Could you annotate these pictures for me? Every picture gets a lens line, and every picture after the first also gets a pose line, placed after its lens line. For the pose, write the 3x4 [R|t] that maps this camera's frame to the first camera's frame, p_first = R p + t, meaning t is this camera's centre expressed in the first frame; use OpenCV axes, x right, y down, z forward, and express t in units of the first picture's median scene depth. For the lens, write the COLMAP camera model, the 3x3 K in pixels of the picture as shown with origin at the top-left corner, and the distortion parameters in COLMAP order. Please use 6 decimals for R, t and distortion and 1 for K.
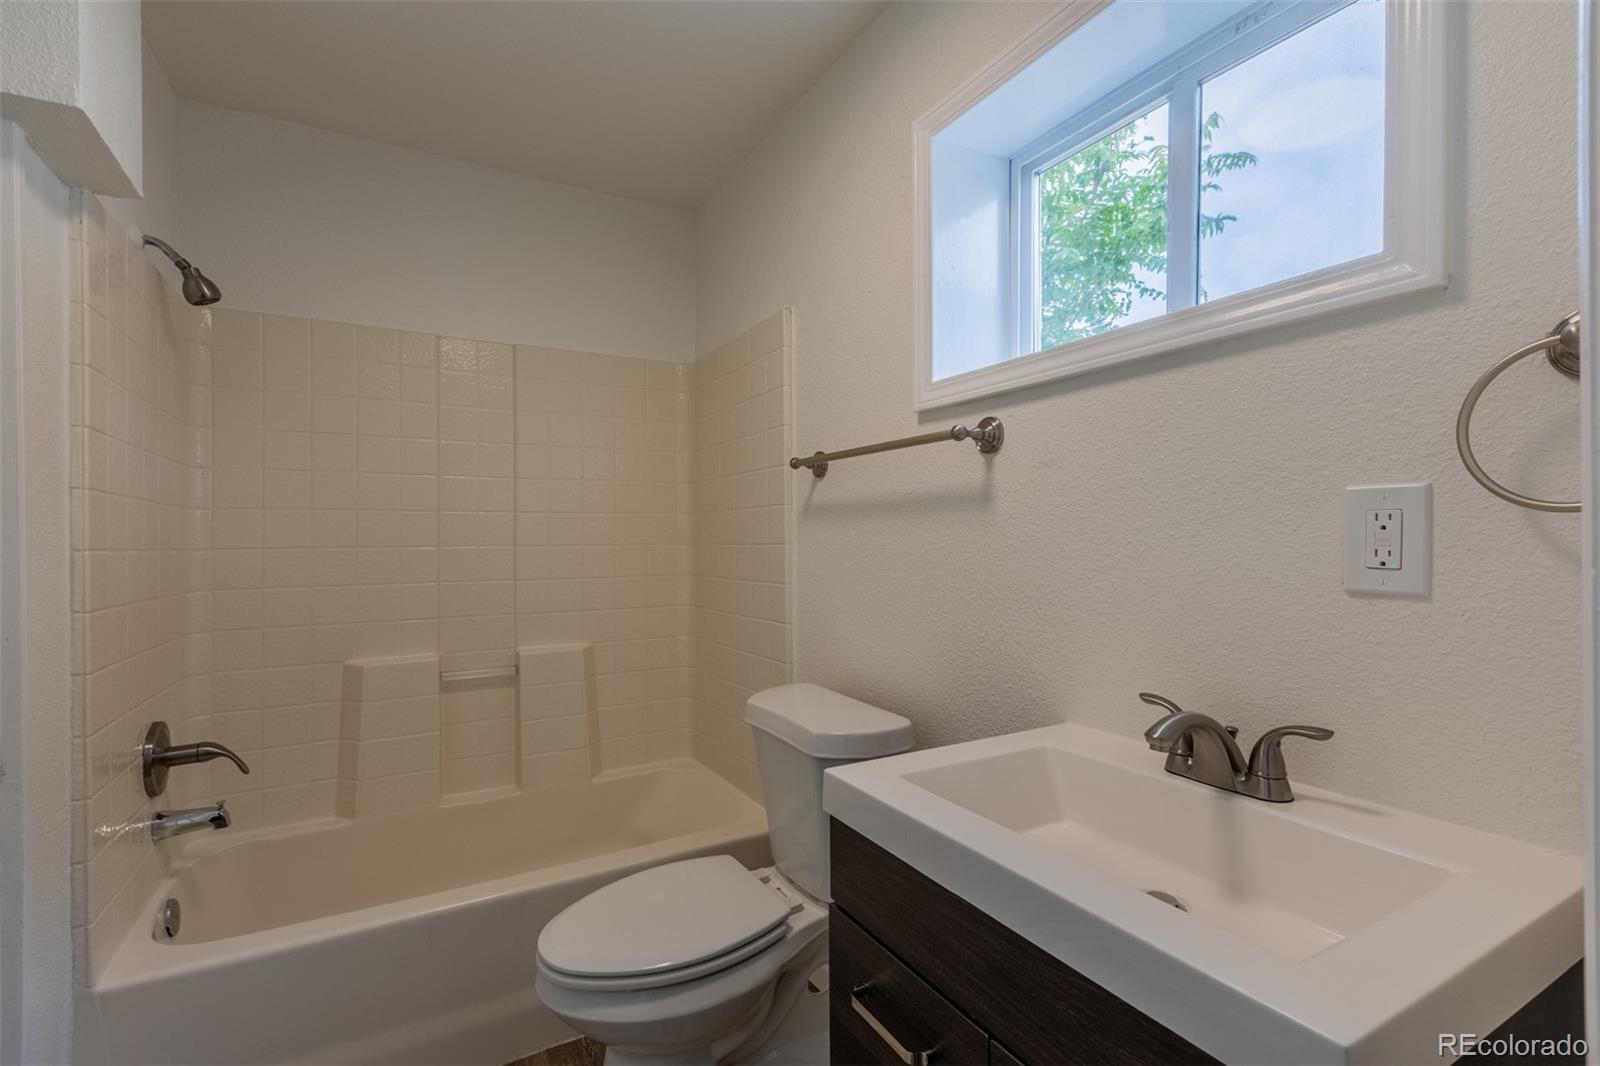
lens RADIAL K [[719.8, 0, 790.9], [0, 719.8, 532.2], [0, 0, 1]] dist [-0.001020, -0.000325]
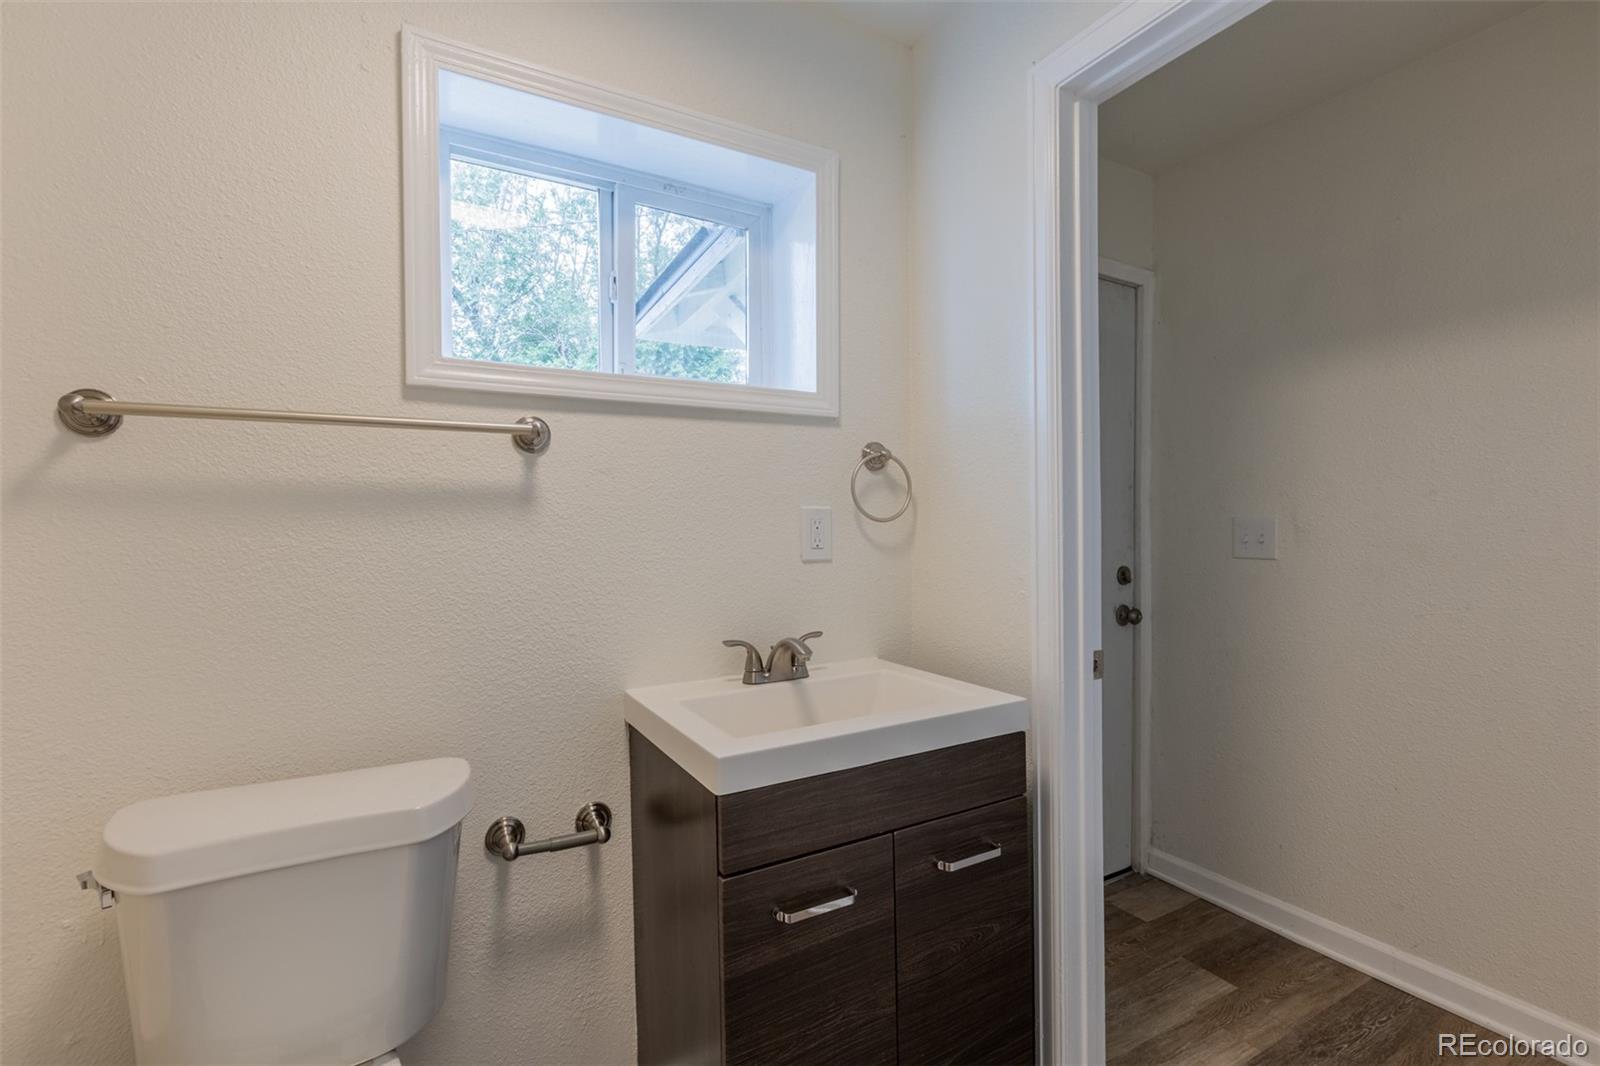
lens RADIAL K [[719.8, 0, 790.9], [0, 719.8, 532.2], [0, 0, 1]] dist [-0.001020, -0.000325]
pose [[-0.009061, 0.000160, 0.999959, -1.123518], [0.006904, 0.999976, -0.000097, 0.004268], [-0.999935, 0.006903, -0.009062, 1.013384]]
